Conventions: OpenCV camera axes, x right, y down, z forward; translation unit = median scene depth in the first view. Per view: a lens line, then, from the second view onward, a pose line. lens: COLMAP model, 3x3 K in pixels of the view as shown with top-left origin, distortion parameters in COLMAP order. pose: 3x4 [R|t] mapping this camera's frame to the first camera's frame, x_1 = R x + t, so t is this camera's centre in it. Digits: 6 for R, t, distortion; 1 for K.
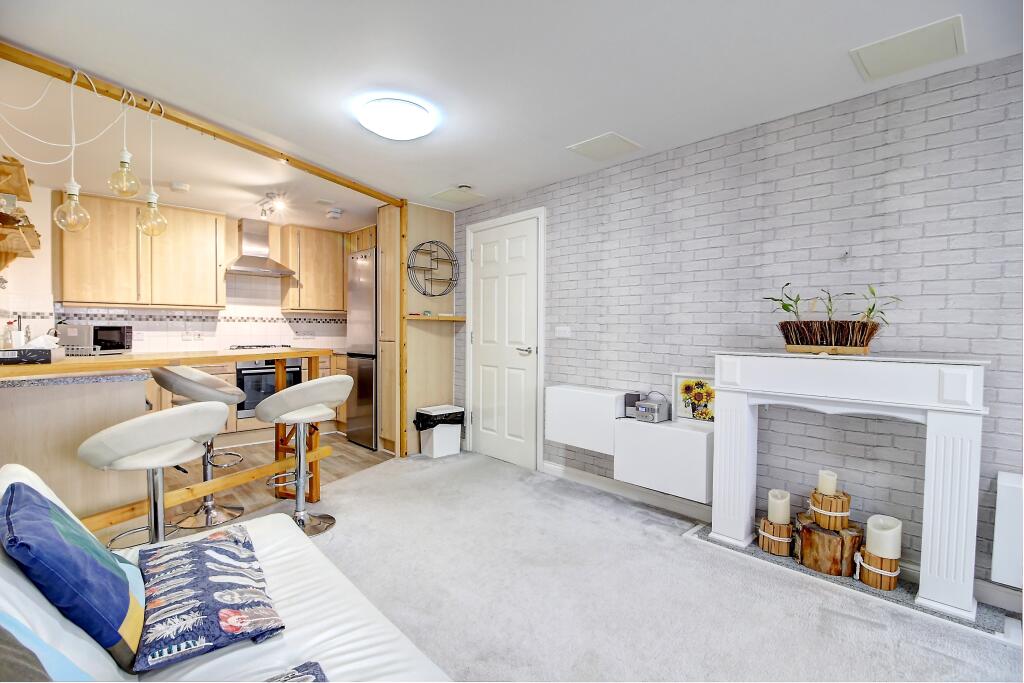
lens RADIAL K [[491.5, 0, 522.2], [0, 491.5, 341.4], [0, 0, 1]] dist [-0.000504, -0.011719]
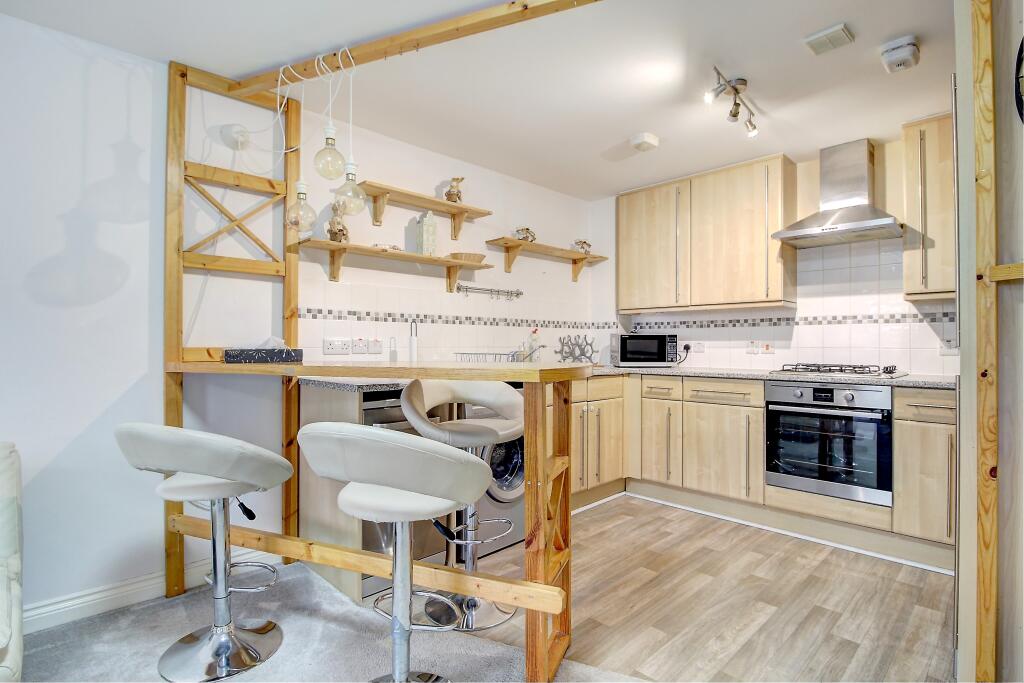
lens RADIAL K [[491.5, 0, 522.2], [0, 491.5, 341.4], [0, 0, 1]] dist [-0.000504, -0.011719]
pose [[0.024023, -0.013908, -0.999615, 0.014851], [-0.026410, 0.999545, -0.014542, -0.000609], [0.999362, 0.026749, 0.023645, 0.685751]]
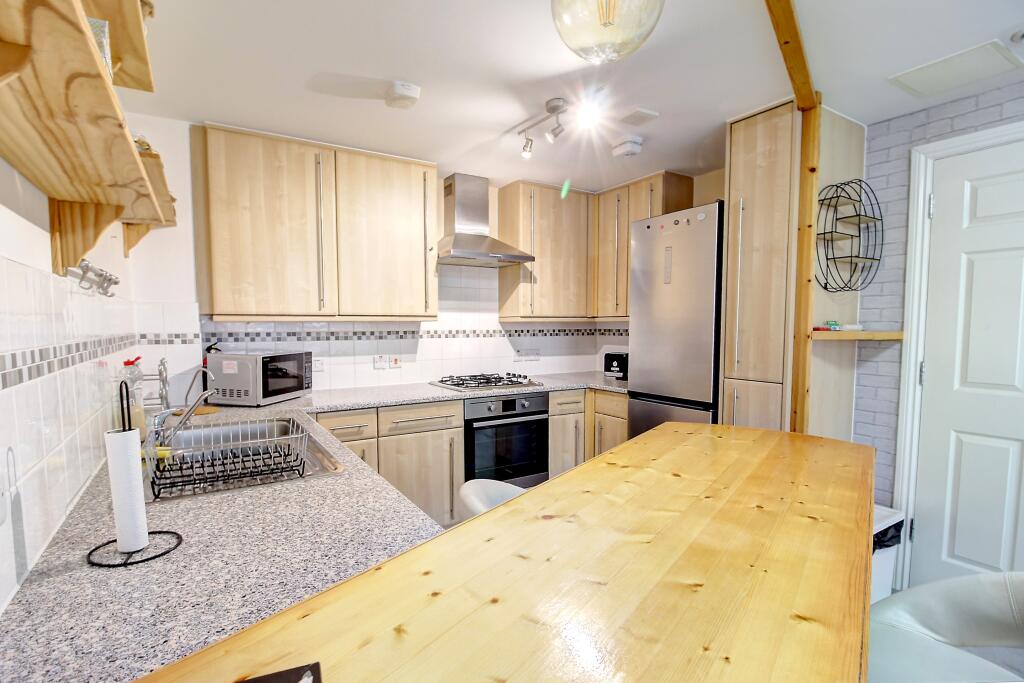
lens RADIAL K [[504.0, 0, 509.4], [0, 504.0, 358.7], [0, 0, 1]] dist [-0.003276, -0.000805]
pose [[0.979055, 0.003971, -0.203555, -0.402495], [0.004975, 0.999045, 0.043418, -0.045864], [0.203533, -0.043522, 0.978100, 0.406913]]
